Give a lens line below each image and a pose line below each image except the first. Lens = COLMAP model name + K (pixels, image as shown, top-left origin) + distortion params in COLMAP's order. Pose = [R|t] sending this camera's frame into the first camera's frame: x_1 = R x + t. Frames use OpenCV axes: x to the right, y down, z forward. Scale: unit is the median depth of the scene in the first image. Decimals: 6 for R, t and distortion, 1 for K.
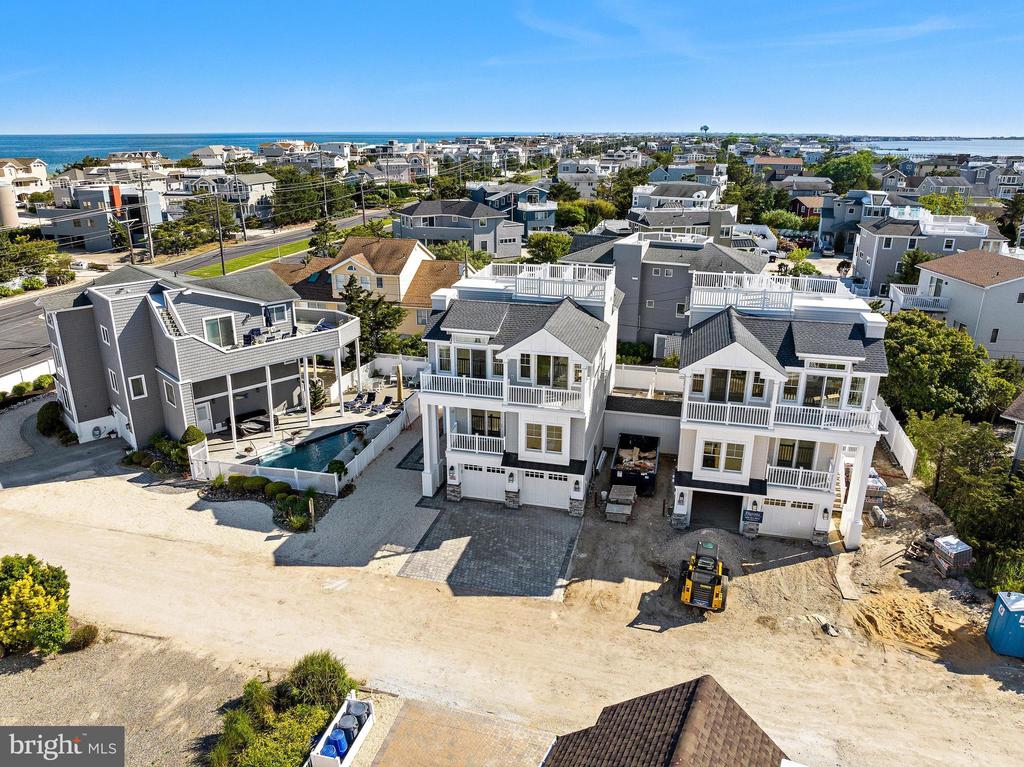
lens RADIAL K [[711.4, 0, 491.1], [0, 711.4, 380.5], [0, 0, 1]] dist [-0.027364, -0.001150]
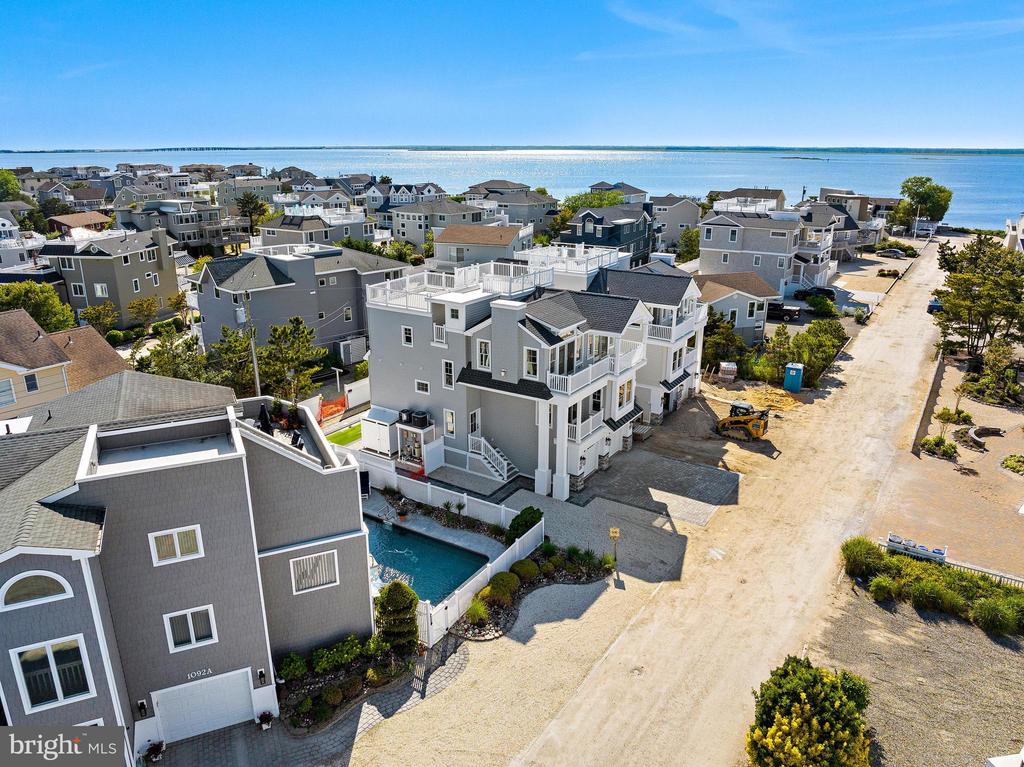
lens RADIAL K [[720.3, 0, 509.2], [0, 720.3, 382.8], [0, 0, 1]] dist [-0.033842, 0.000408]
pose [[0.314432, -0.294807, 0.902342, -1.015850], [0.311740, 0.929904, 0.195183, -0.220206], [-0.896633, 0.219925, 0.384295, 0.668236]]
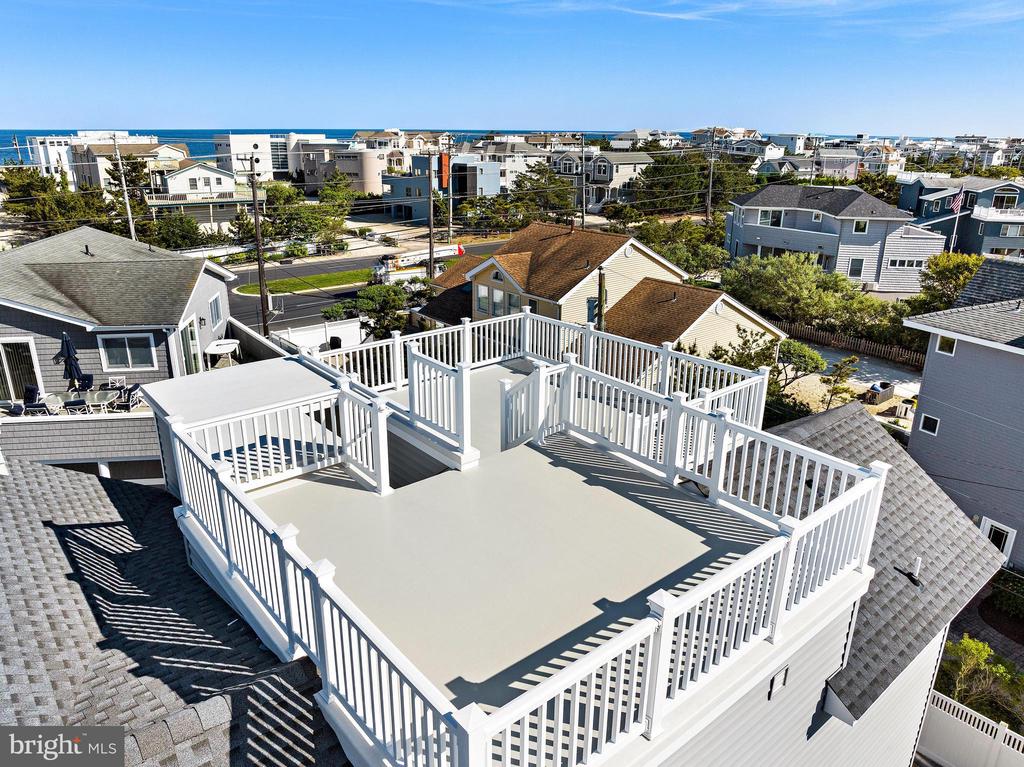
lens RADIAL K [[720.3, 0, 509.2], [0, 720.3, 382.8], [0, 0, 1]] dist [-0.033842, 0.000408]
pose [[0.824339, 0.196680, -0.530832, 0.206000], [-0.196784, 0.978785, 0.057063, -0.189044], [0.530794, 0.057420, 0.845554, 0.921677]]
